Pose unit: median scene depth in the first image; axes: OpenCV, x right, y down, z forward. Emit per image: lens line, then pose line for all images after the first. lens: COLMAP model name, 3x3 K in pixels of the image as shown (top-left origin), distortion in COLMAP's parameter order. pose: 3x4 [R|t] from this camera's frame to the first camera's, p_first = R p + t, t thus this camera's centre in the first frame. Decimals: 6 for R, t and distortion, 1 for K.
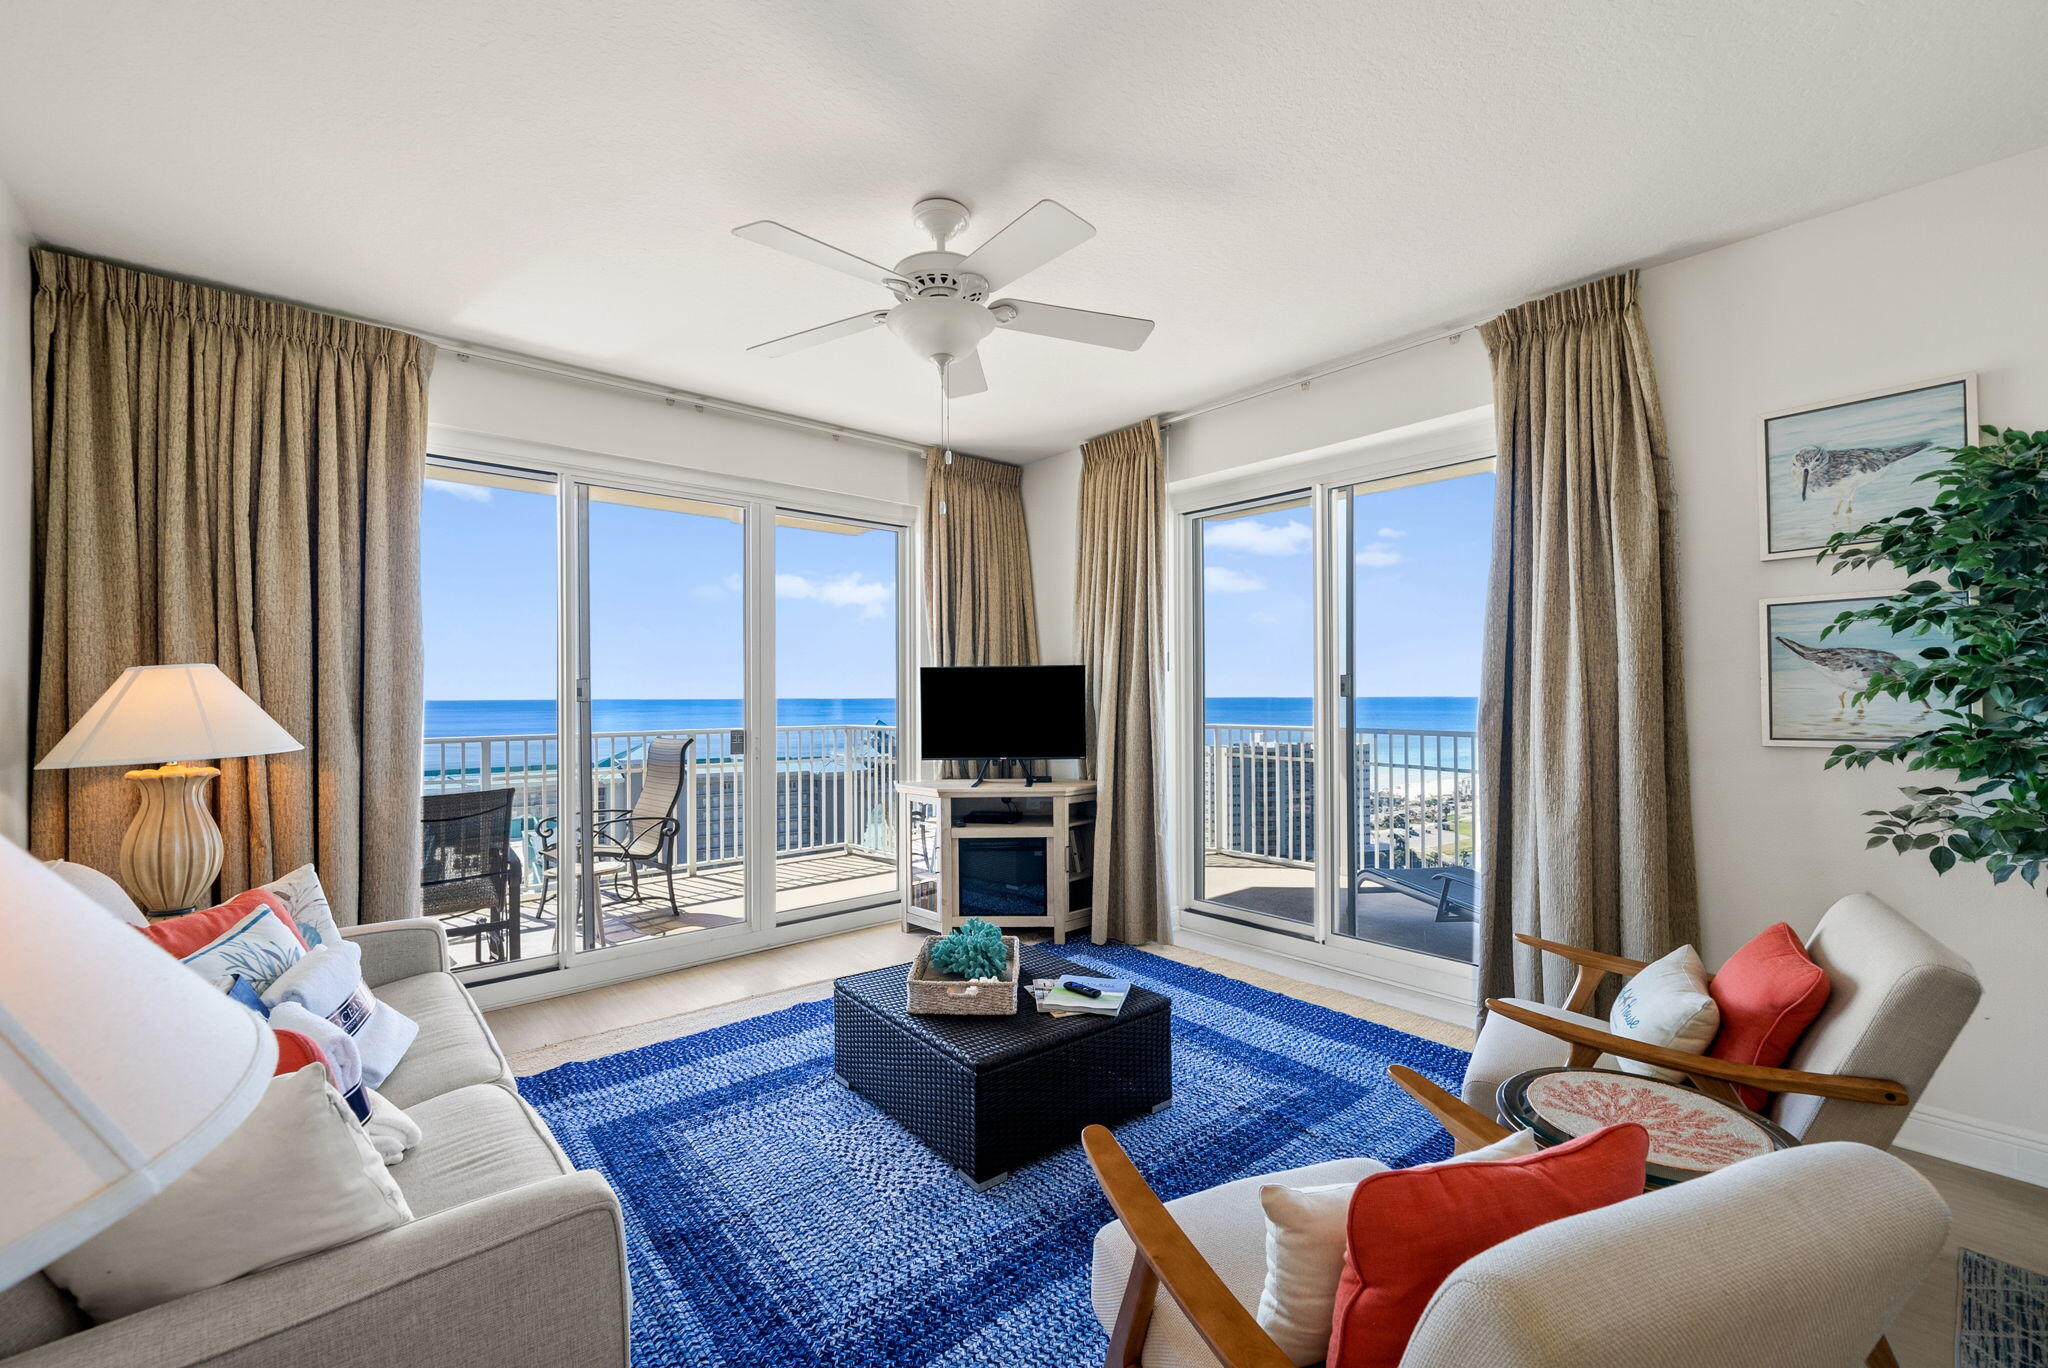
lens RADIAL K [[841.2, 0, 1017.9], [0, 841.2, 686.3], [0, 0, 1]] dist [0.003140, 0.000886]
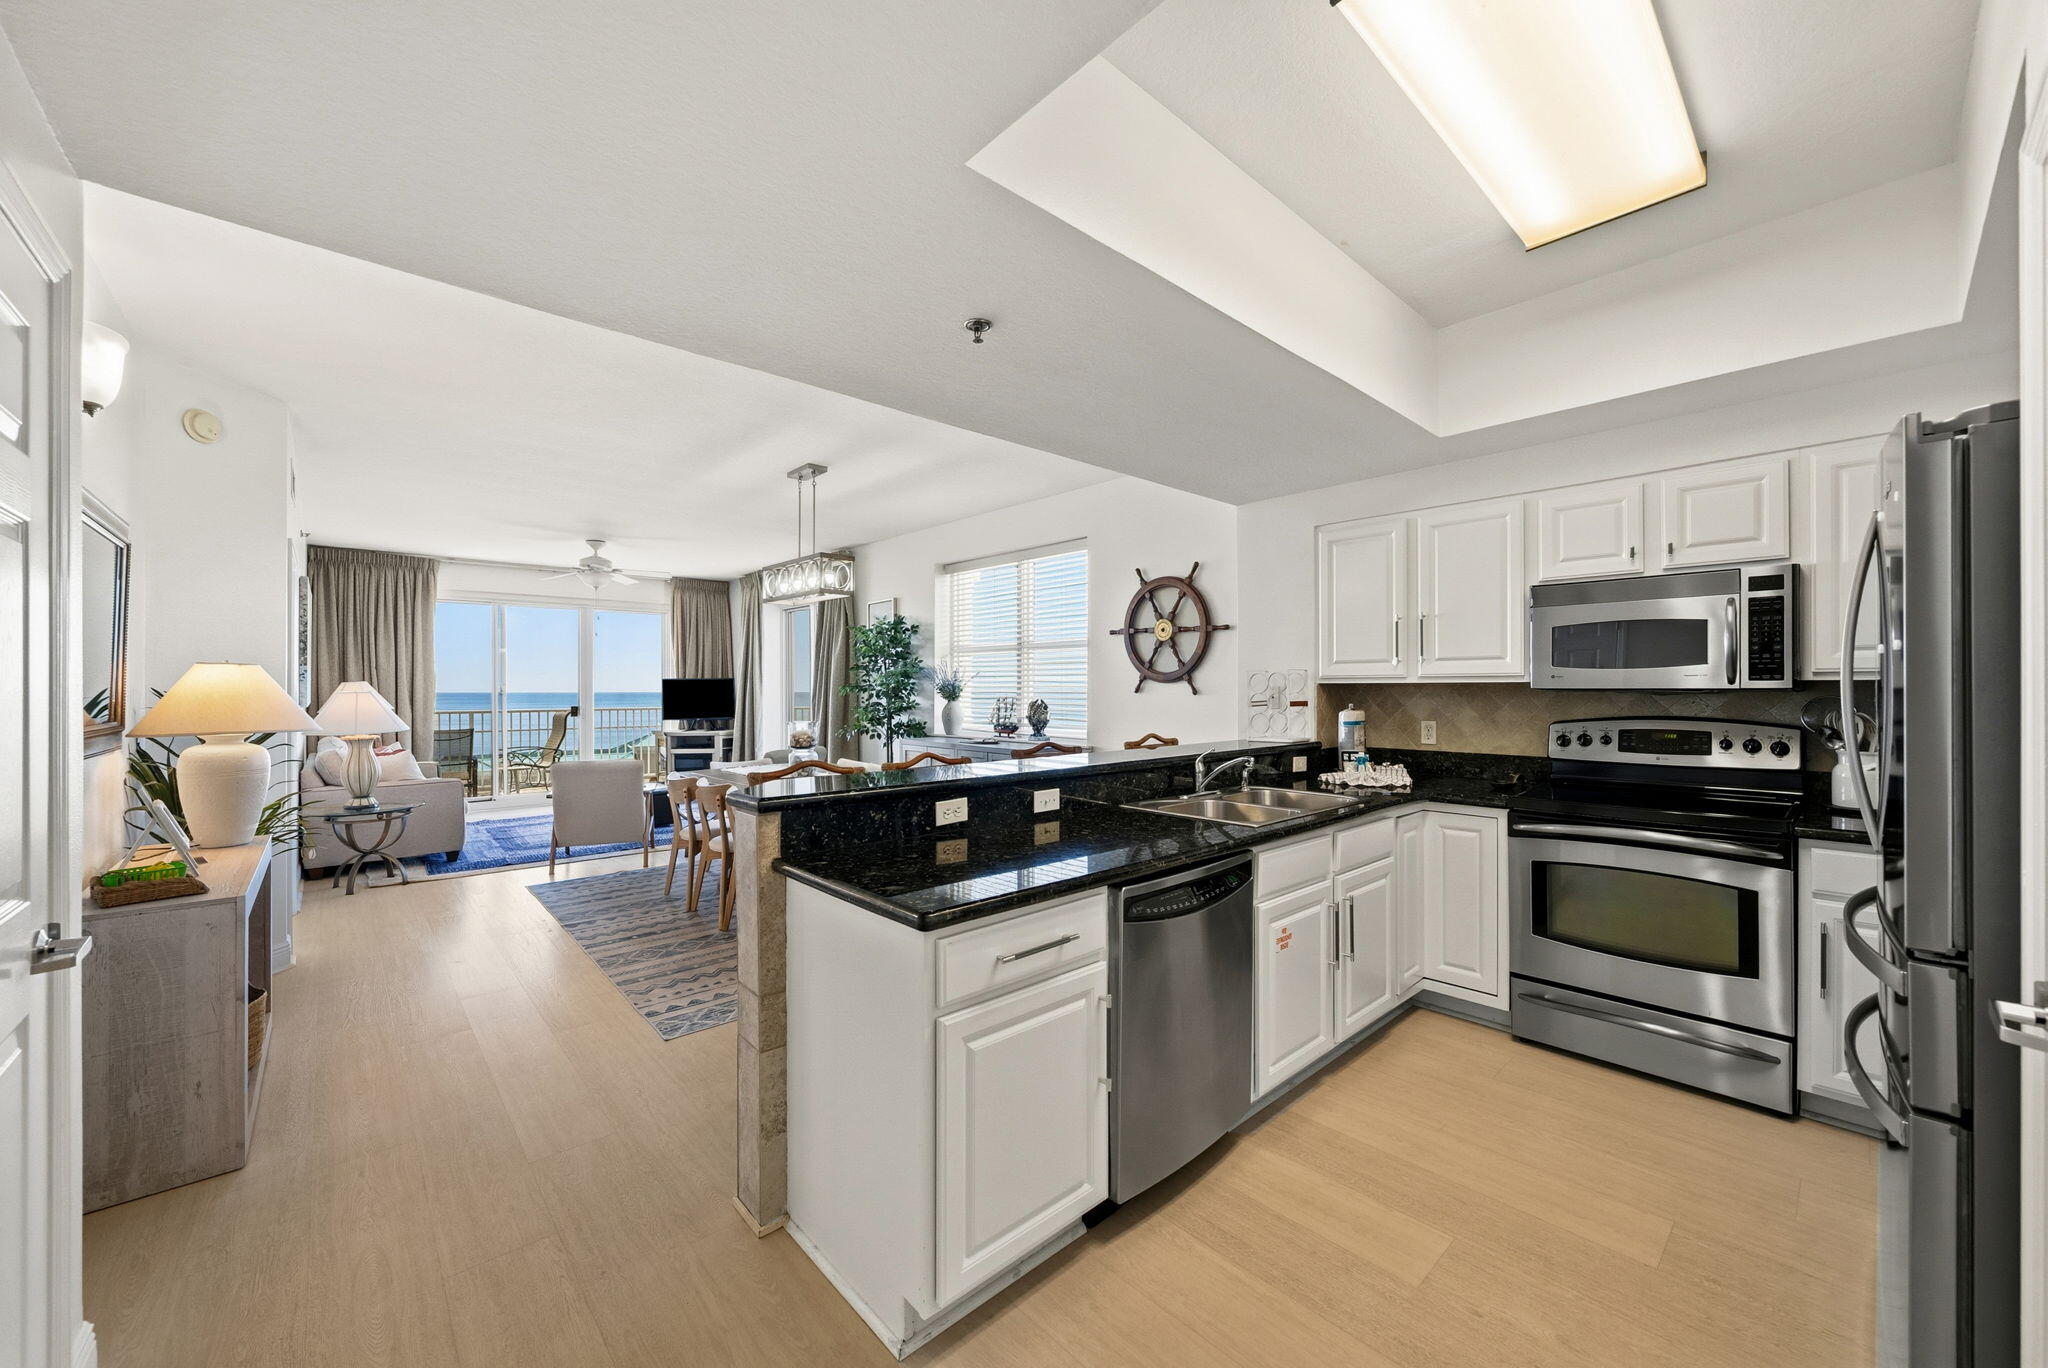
lens RADIAL K [[768.5, 0, 1018.6], [0, 768.5, 687.8], [0, 0, 1]] dist [-0.003716, -0.000724]
pose [[0.999729, 0.001237, 0.023226, 1.148115], [-0.001450, 0.999957, 0.009187, -0.027718], [-0.023213, -0.009218, 0.999688, -1.558321]]
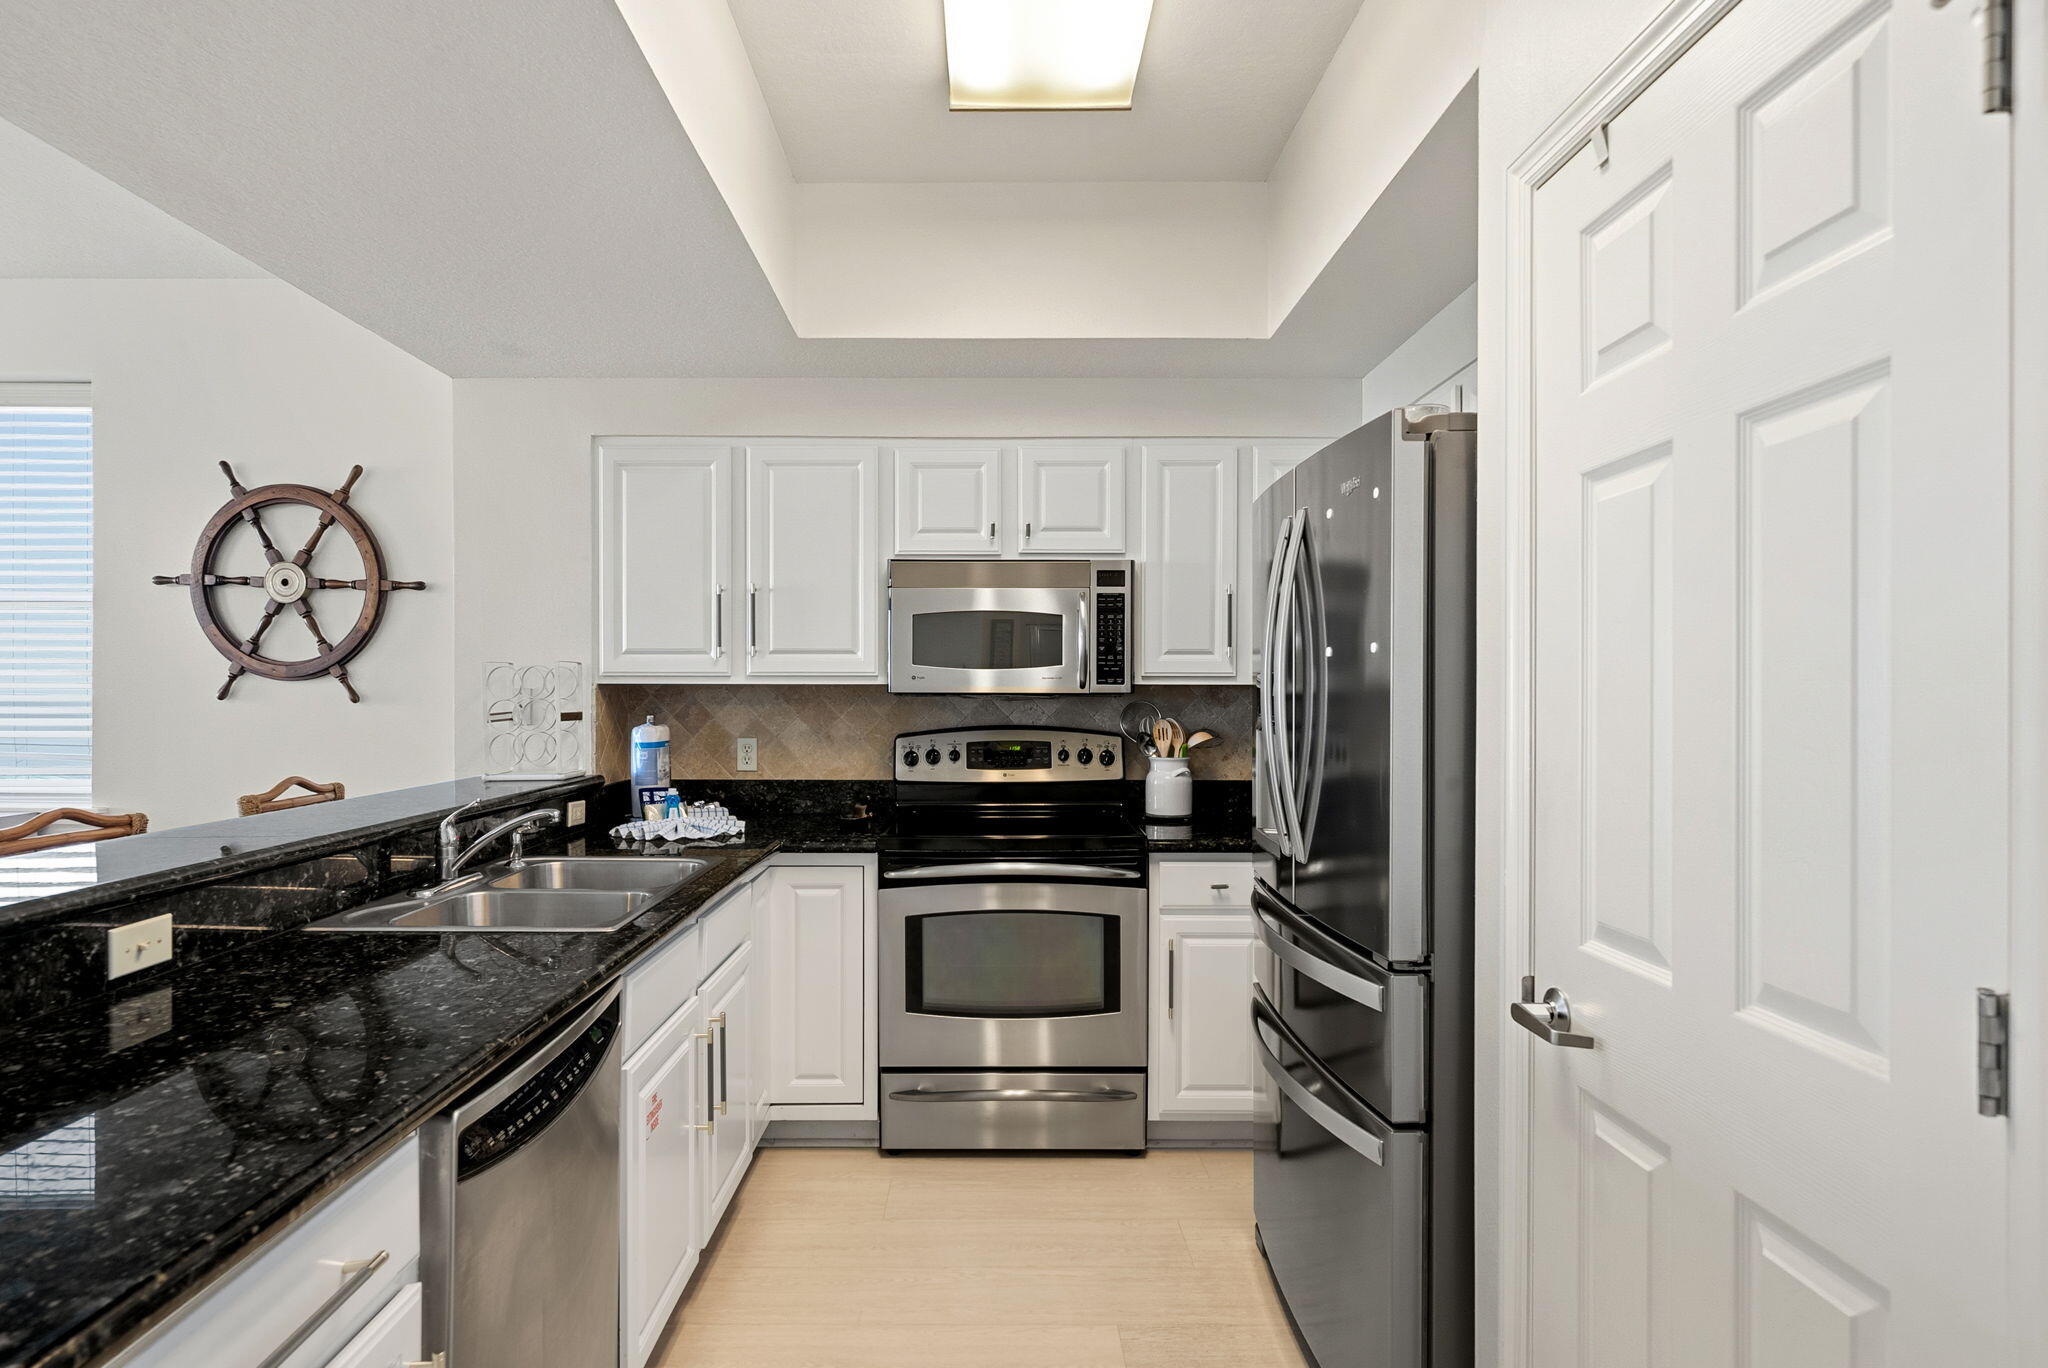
lens RADIAL K [[1104.6, 0, 984.0], [0, 1104.6, 699.6], [0, 0, 1]] dist [0.003185, -0.000040]
pose [[0.654718, -0.001433, 0.755872, 1.065980], [-0.010751, 0.999879, 0.011207, -0.025255], [-0.755797, -0.015464, 0.654623, -1.381568]]
